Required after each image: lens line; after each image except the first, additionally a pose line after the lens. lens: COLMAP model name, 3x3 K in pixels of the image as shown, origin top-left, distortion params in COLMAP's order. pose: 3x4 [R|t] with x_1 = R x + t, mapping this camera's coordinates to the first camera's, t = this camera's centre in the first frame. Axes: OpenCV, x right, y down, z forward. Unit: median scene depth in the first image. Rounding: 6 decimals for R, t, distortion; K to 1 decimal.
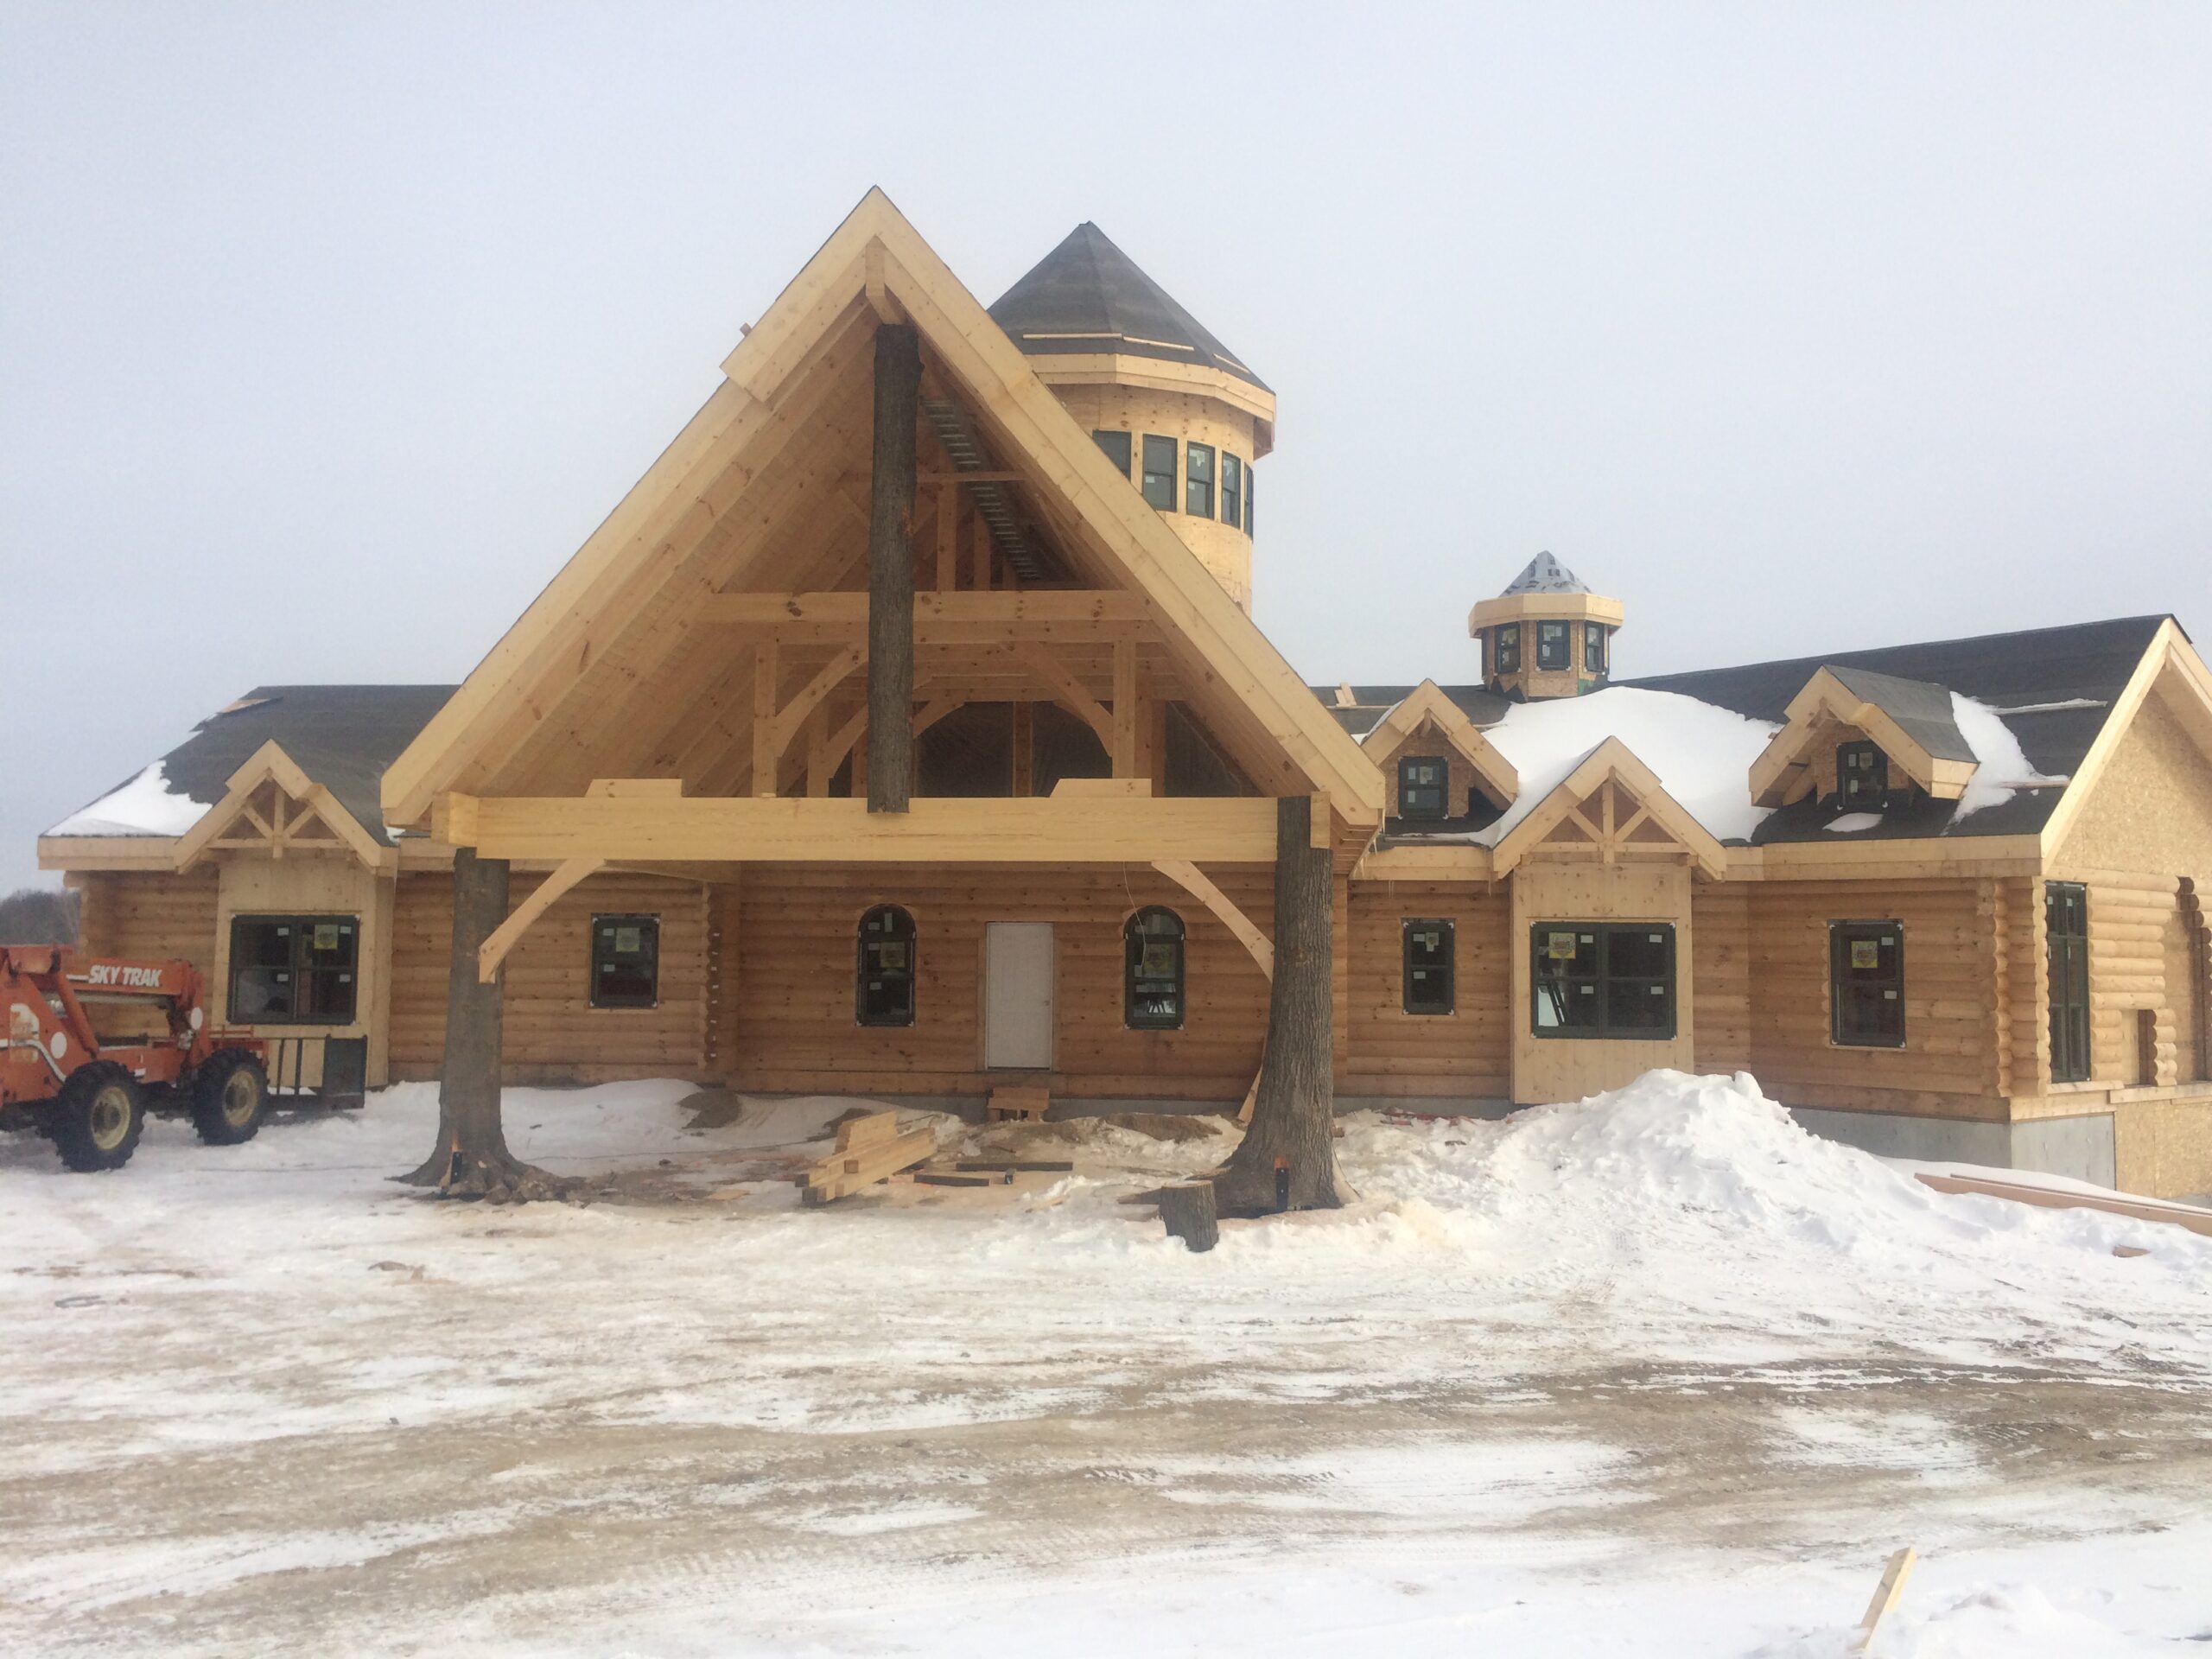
lens RADIAL K [[1842.2, 0, 1102.6], [0, 1842.2, 833.5], [0, 0, 1]] dist [0.020531, 0.006995]
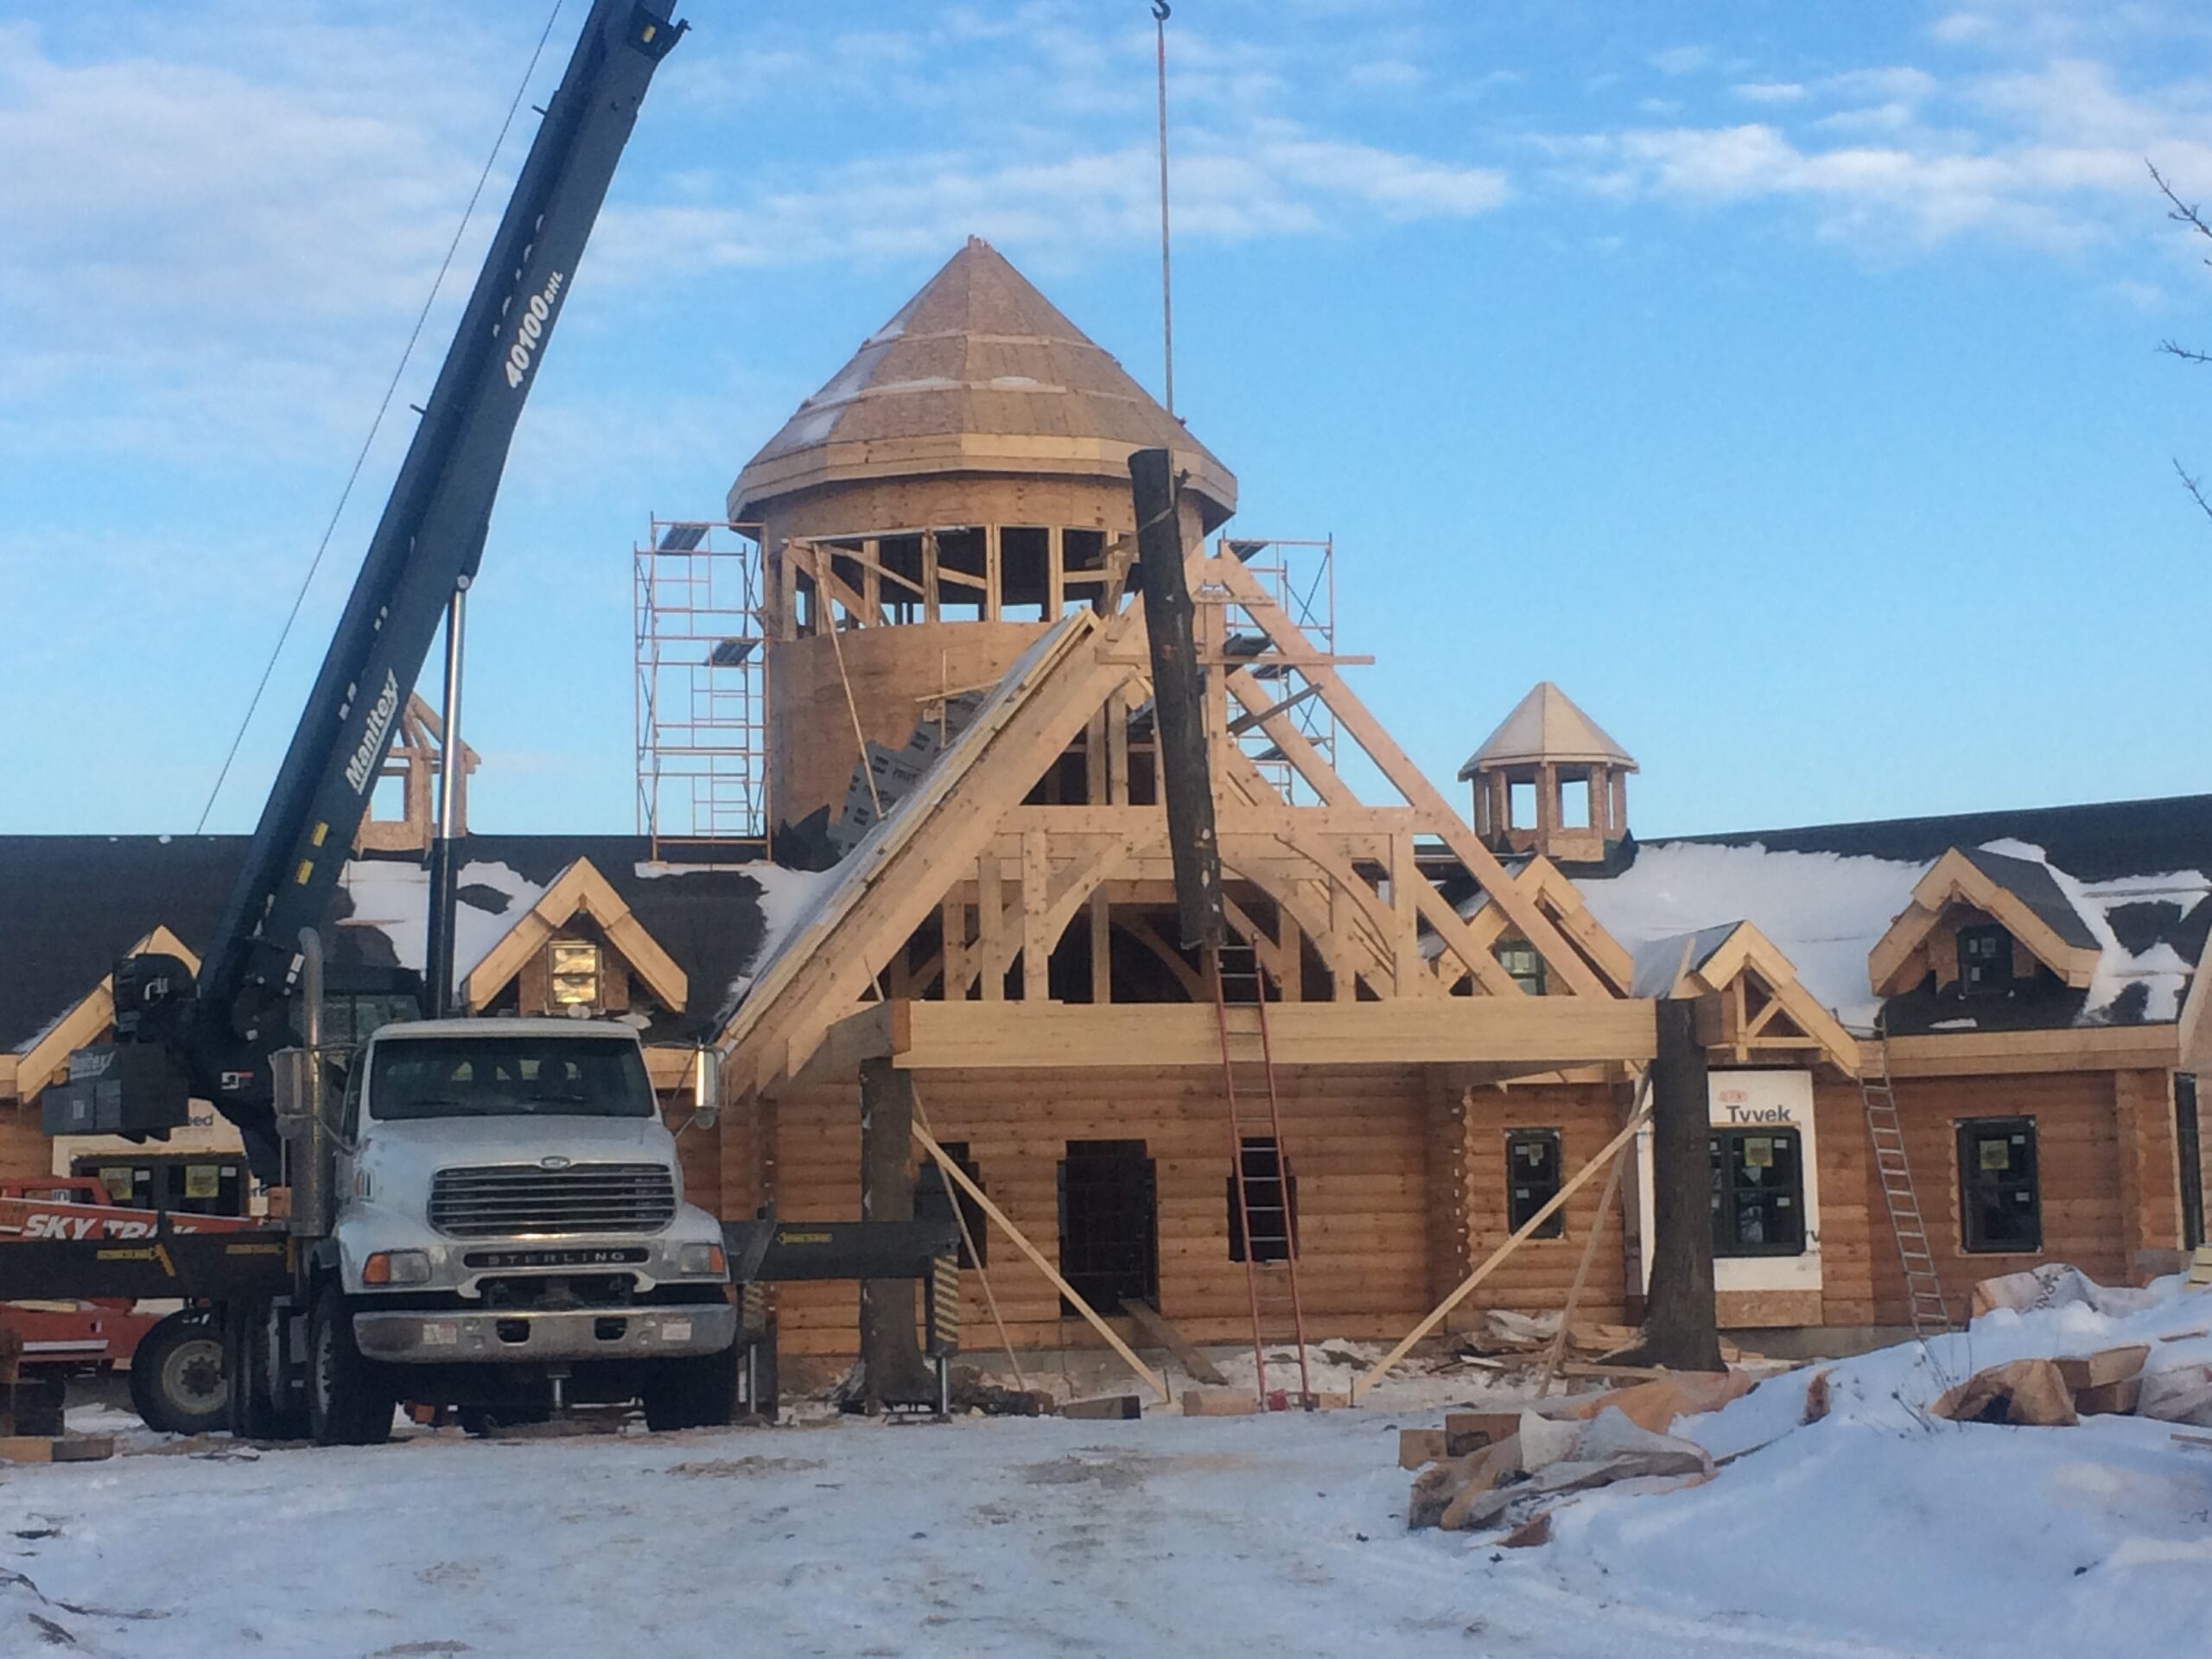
lens RADIAL K [[3883.7, 0, 1107.0], [0, 3883.7, 828.3], [0, 0, 1]] dist [0.021643, 0.000000]
pose [[0.944871, 0.005389, 0.327397, -0.646642], [0.011041, 0.998772, -0.048304, -0.008984], [-0.327256, 0.049256, 0.943651, -0.704717]]
